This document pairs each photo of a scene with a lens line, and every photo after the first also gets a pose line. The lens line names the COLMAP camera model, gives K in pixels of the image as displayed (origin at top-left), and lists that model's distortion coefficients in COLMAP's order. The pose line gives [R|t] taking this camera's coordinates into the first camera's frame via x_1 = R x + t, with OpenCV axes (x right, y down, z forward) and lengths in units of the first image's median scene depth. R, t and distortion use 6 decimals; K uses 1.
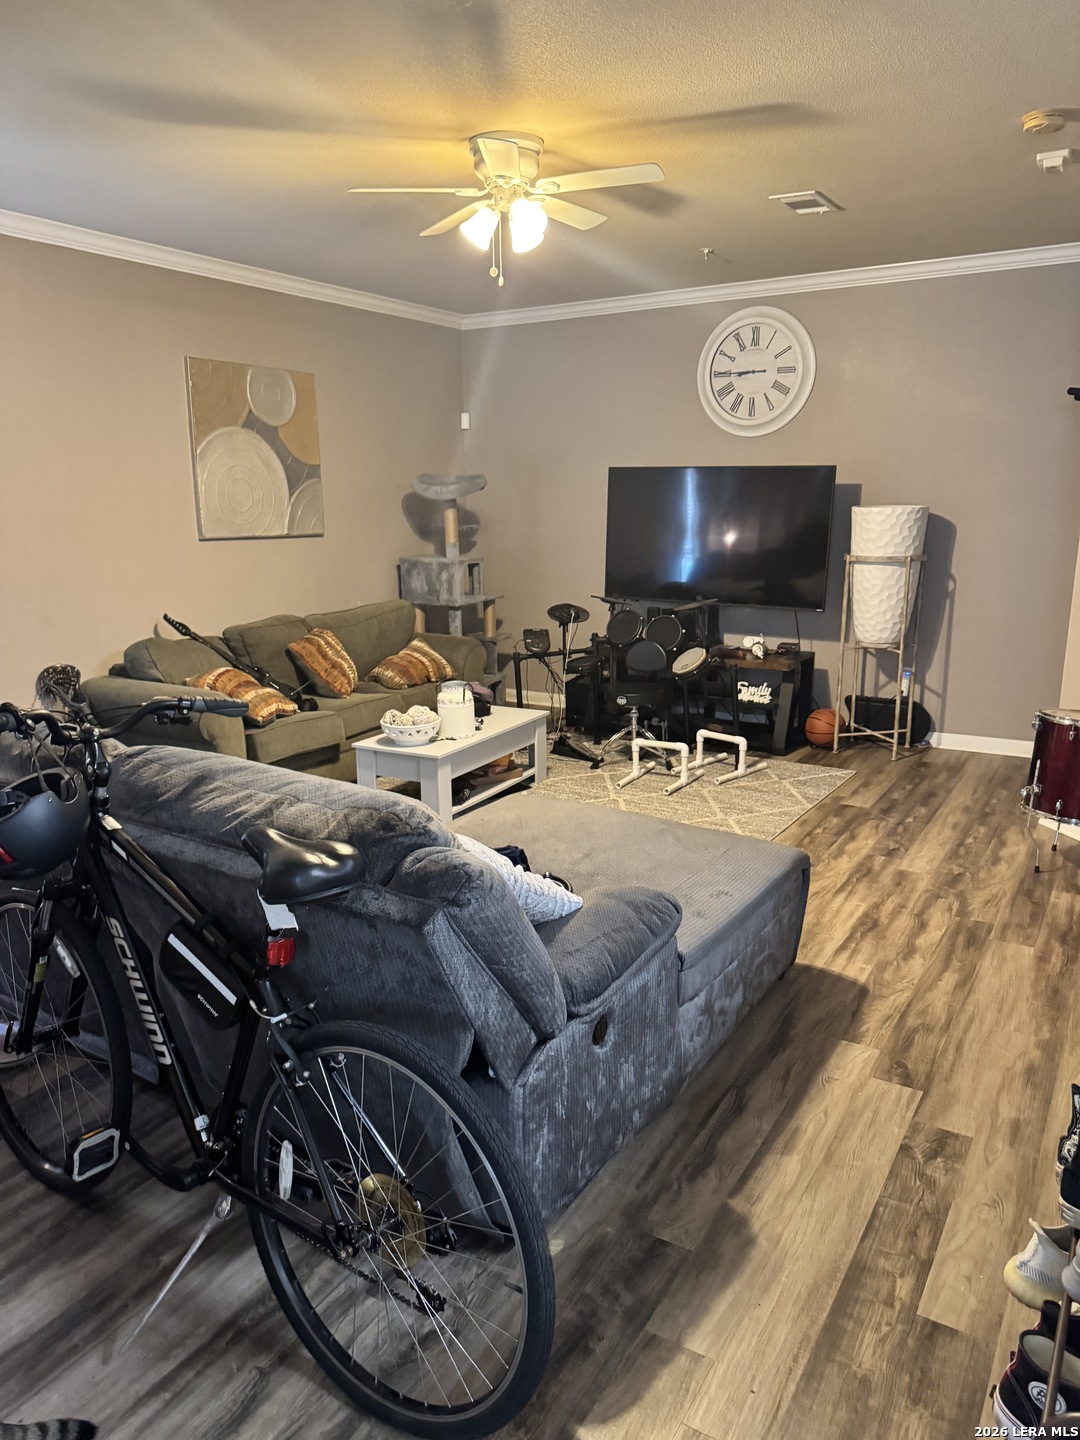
lens RADIAL K [[1030.4, 0, 543.0], [0, 1030.4, 723.7], [0, 0, 1]] dist [0.024806, -0.026429]
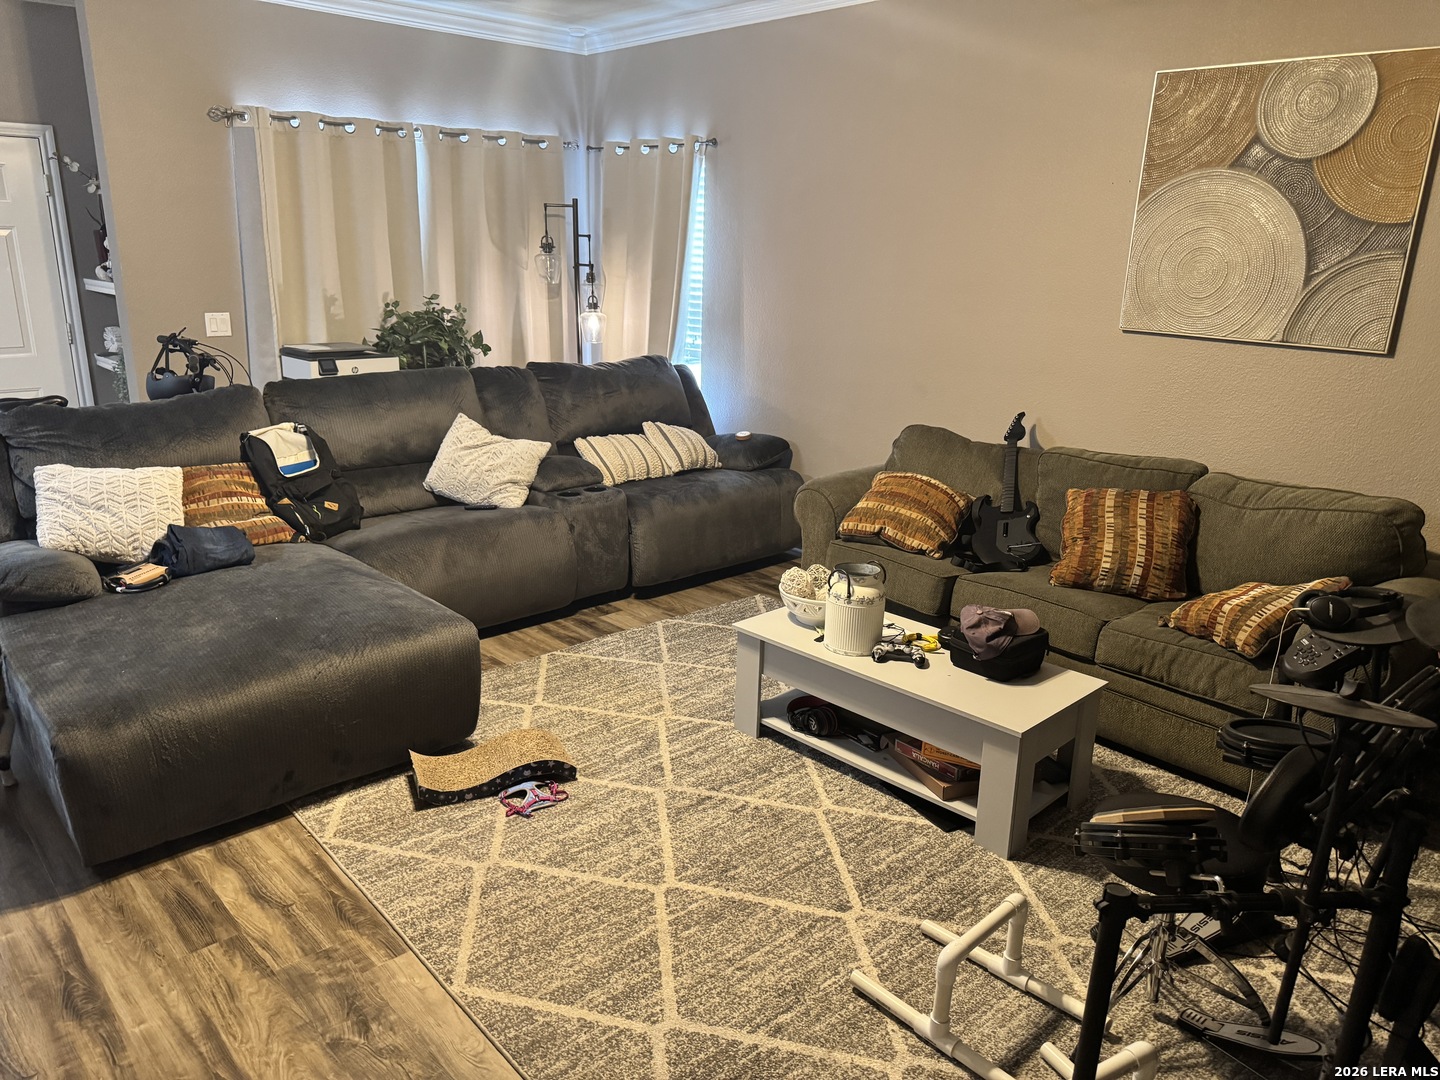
lens RADIAL K [[1030.4, 0, 718.9], [0, 1030.4, 542.4], [0, 0, 1]] dist [0.024806, -0.026429]
pose [[-0.278642, 0.276548, -0.919717, 0.516192], [-0.238867, 0.907596, 0.345271, -0.251761], [0.930216, 0.315897, -0.186836, 1.030010]]
